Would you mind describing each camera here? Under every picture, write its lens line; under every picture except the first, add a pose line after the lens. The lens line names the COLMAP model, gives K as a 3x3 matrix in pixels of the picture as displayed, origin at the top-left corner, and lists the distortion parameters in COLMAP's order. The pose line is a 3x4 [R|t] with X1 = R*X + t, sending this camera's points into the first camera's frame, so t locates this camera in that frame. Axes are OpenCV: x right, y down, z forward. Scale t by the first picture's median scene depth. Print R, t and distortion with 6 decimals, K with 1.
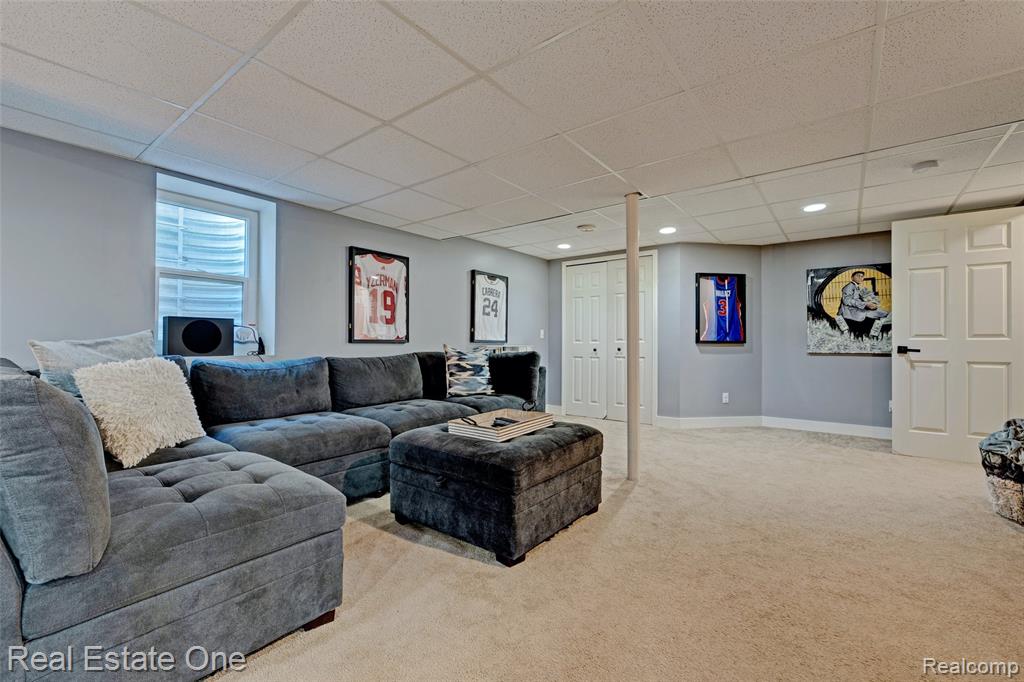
lens RADIAL K [[441.9, 0, 509.2], [0, 441.9, 341.3], [0, 0, 1]] dist [-0.000598, 0.000574]
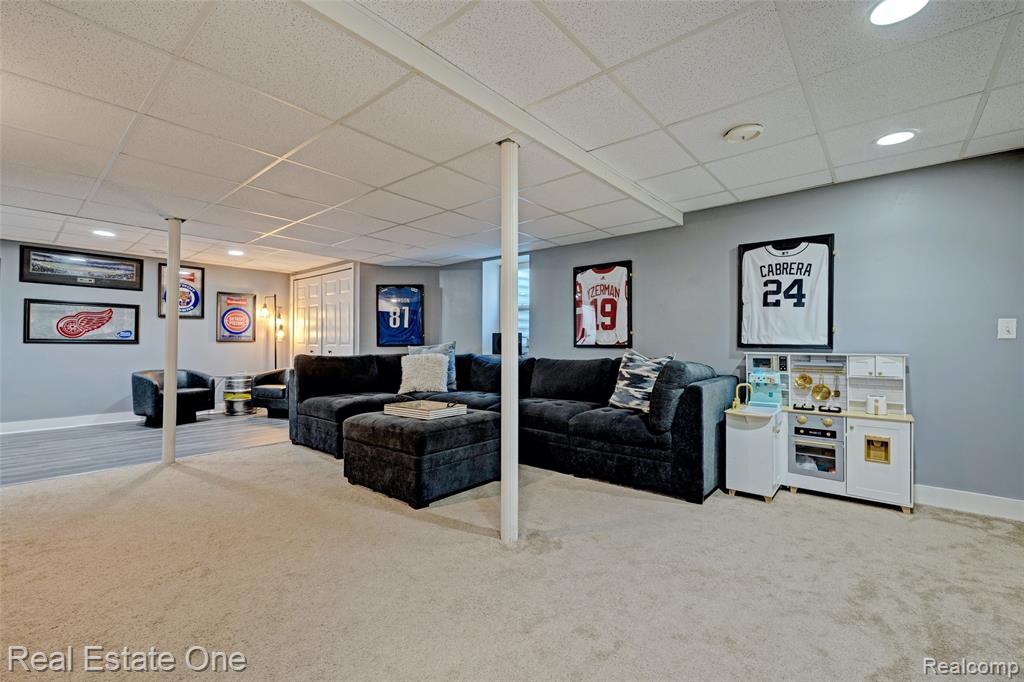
lens RADIAL K [[441.9, 0, 511.9], [0, 441.9, 343.0], [0, 0, 1]] dist [-0.000598, 0.000574]
pose [[-0.034439, -0.007513, -0.999379, 0.770741], [0.003075, 0.999966, -0.007624, -0.000236], [0.999402, -0.003336, -0.034415, 0.791904]]
